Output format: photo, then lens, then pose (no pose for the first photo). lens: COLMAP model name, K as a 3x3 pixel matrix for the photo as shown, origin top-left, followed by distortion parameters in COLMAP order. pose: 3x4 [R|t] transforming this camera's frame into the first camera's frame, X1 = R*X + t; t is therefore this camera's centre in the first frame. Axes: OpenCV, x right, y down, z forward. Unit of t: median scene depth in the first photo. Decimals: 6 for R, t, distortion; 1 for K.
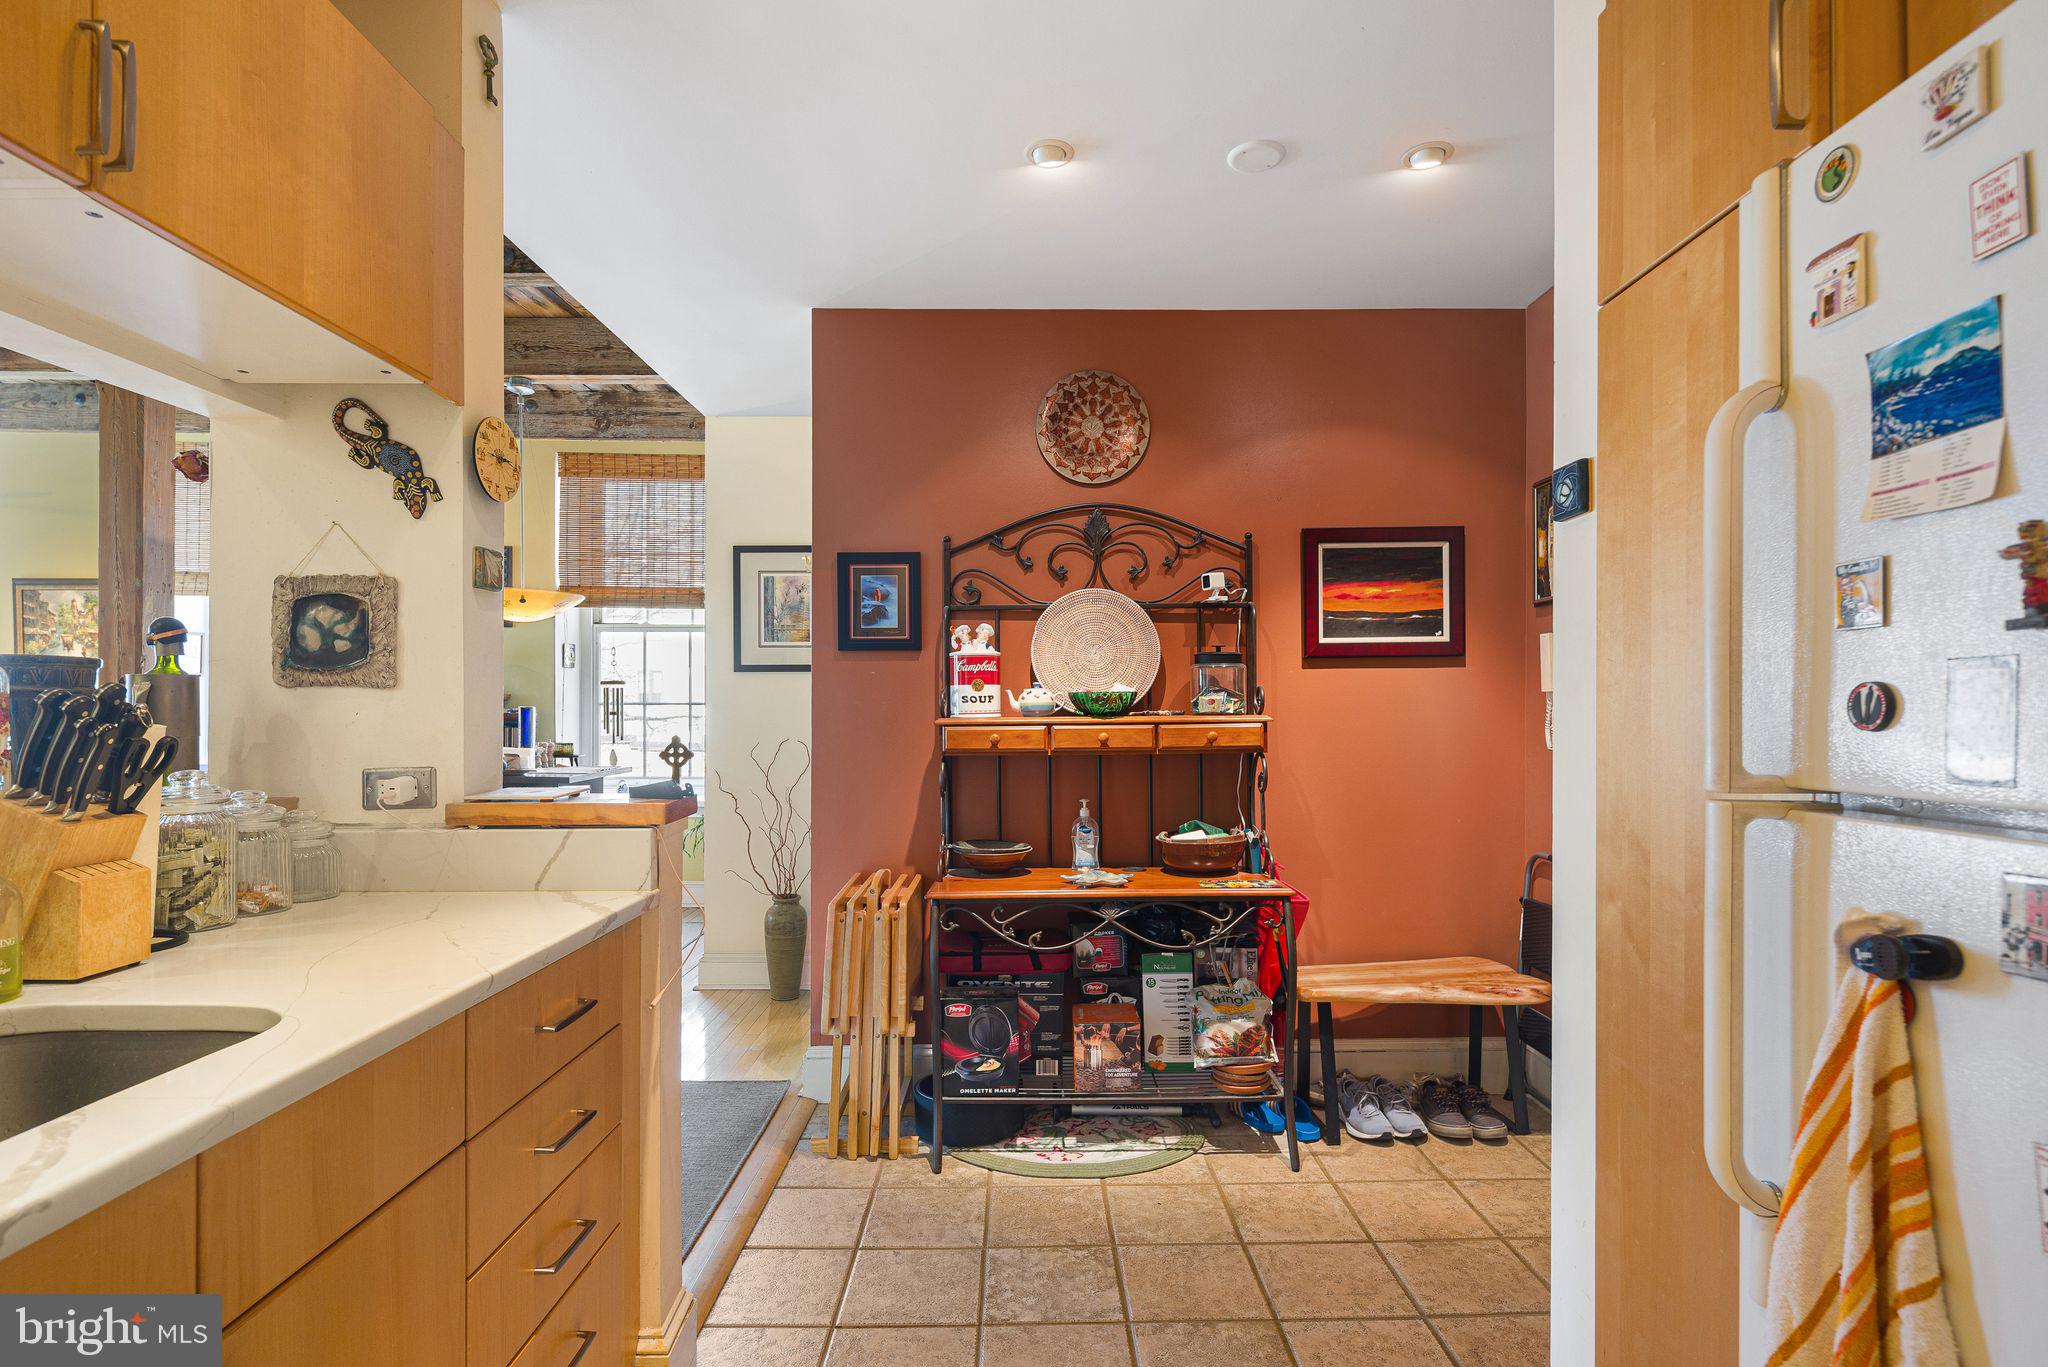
lens RADIAL K [[1004.5, 0, 1023.0], [0, 1004.5, 707.7], [0, 0, 1]] dist [0.003625, -0.000734]
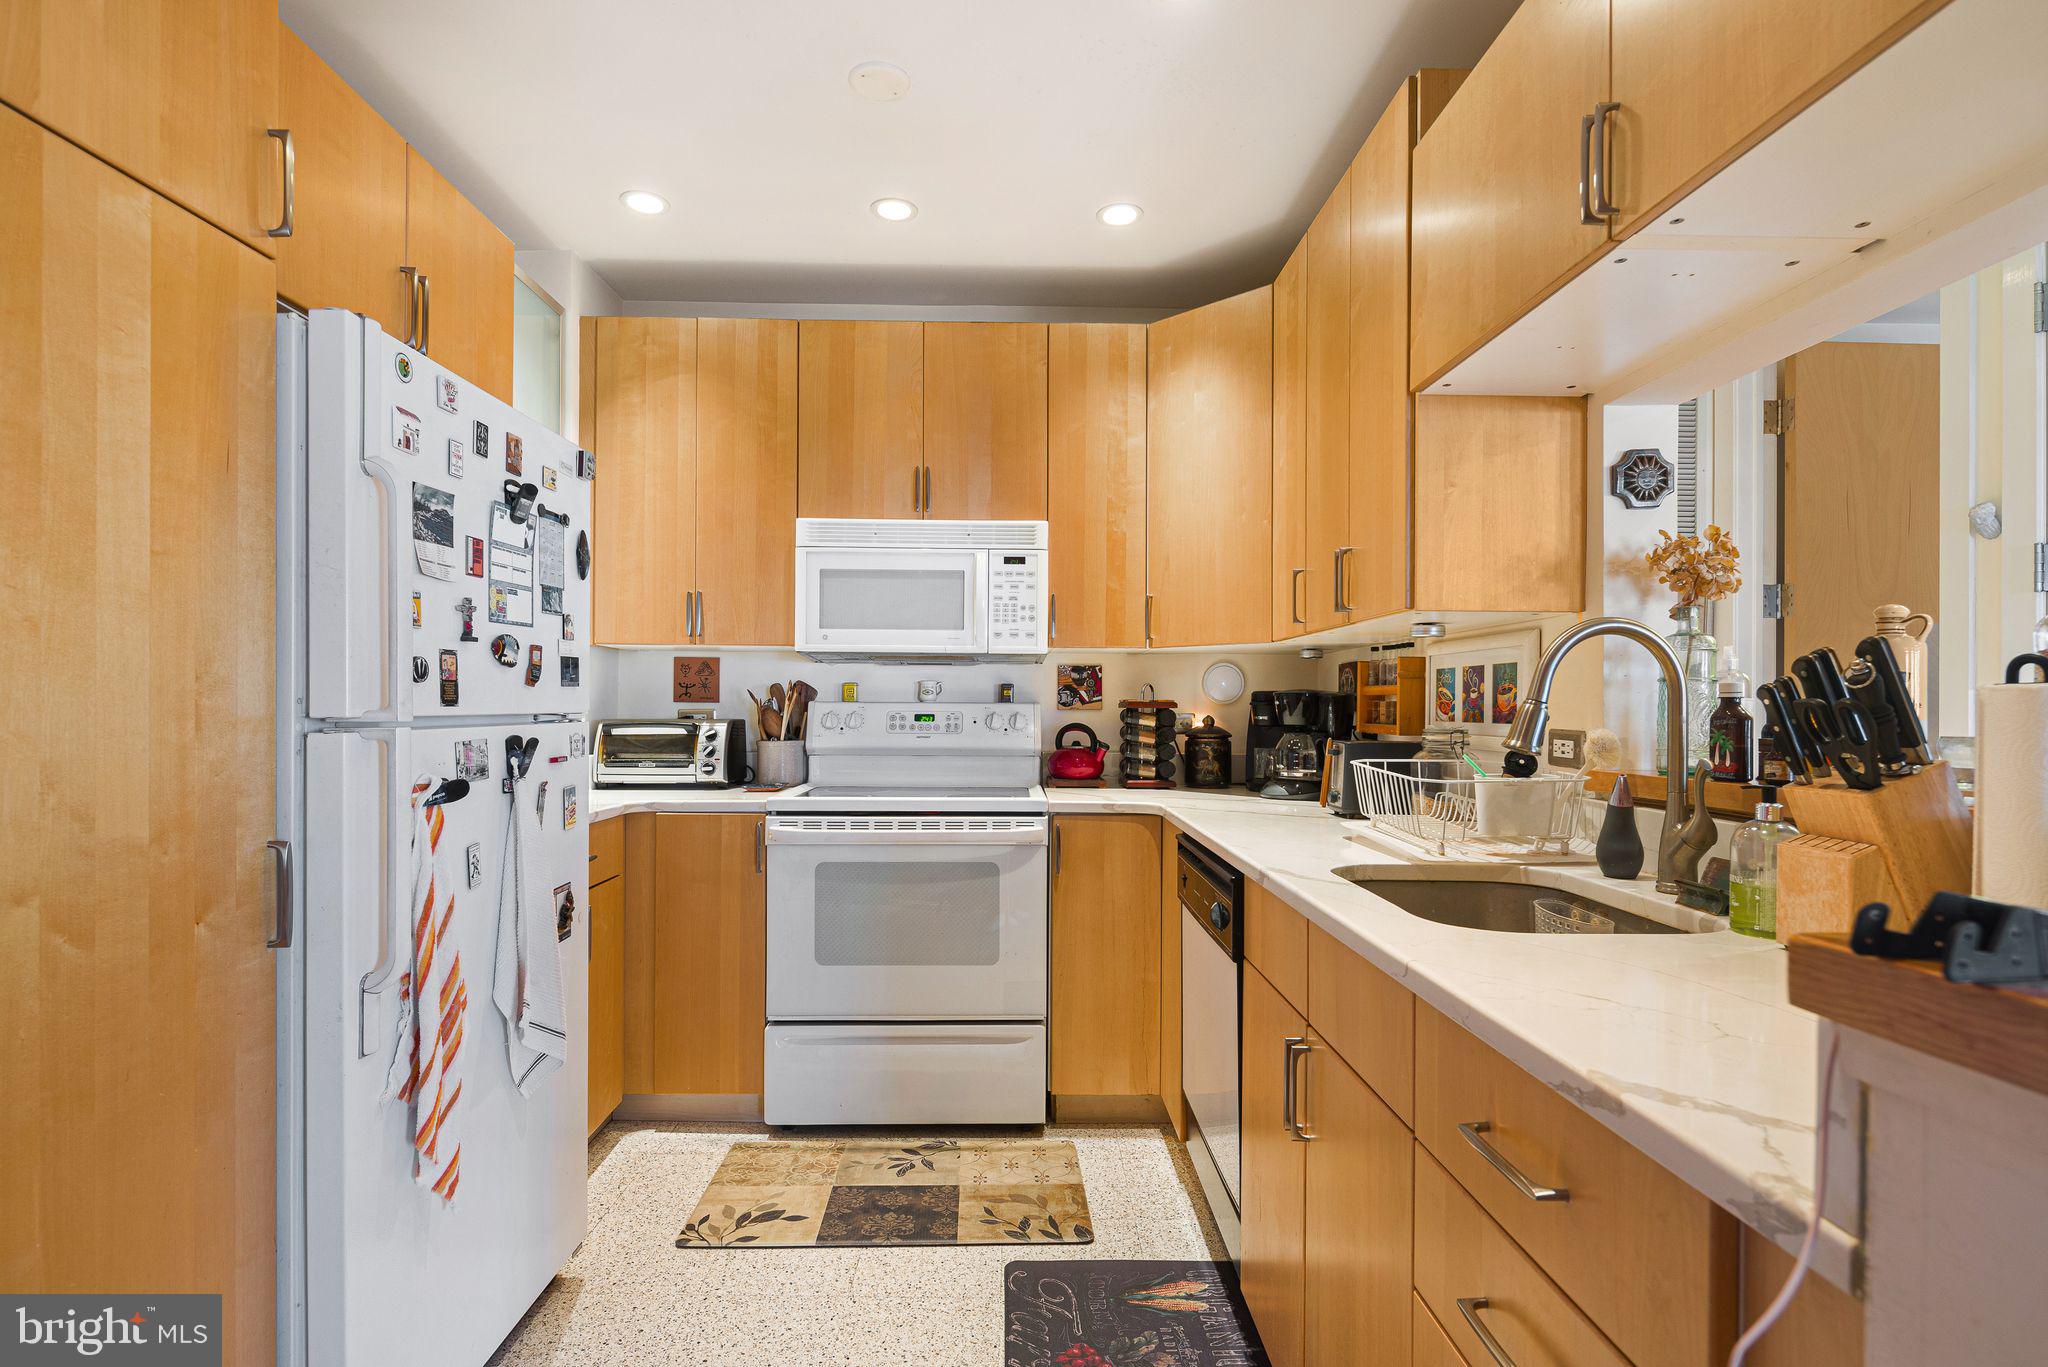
lens RADIAL K [[1004.5, 0, 1023.0], [0, 1004.5, 707.7], [0, 0, 1]] dist [0.003625, -0.000734]
pose [[-0.999941, -0.004335, -0.009982, -0.066085], [-0.004343, 0.999990, 0.000796, 0.015049], [0.009978, 0.000839, -0.999950, 0.683662]]
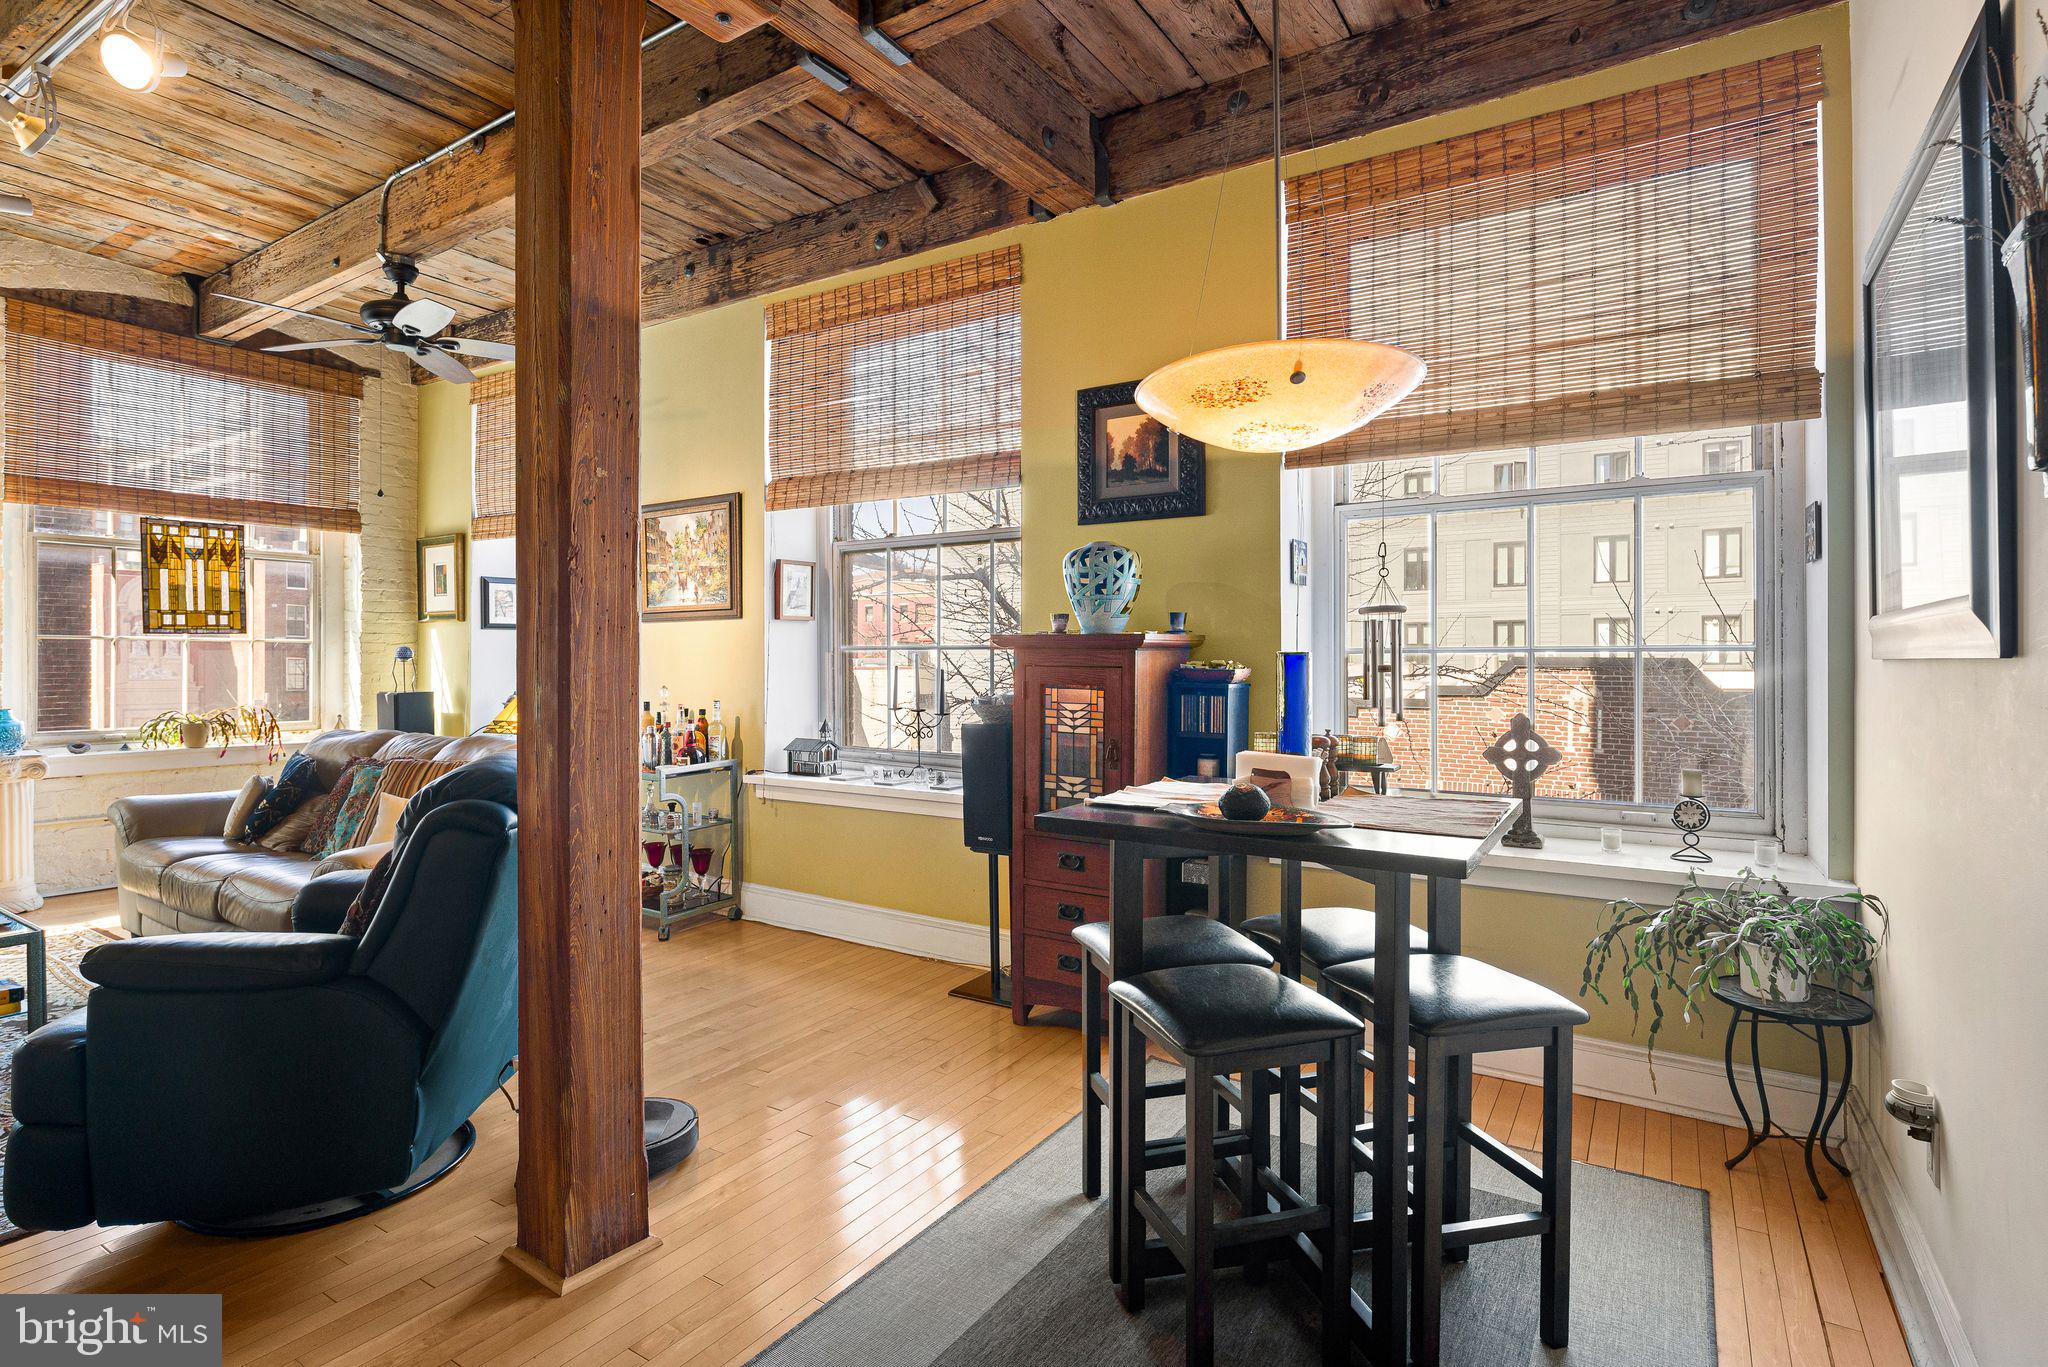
lens RADIAL K [[1004.3, 0, 1000.4], [0, 1004.3, 664.9], [0, 0, 1]] dist [0.000876, -0.000176]
pose [[0.829619, -0.002438, -0.558324, -0.546763], [0.002308, 0.999997, -0.000938, 0.007123], [0.558325, -0.000510, 0.829622, 0.890997]]
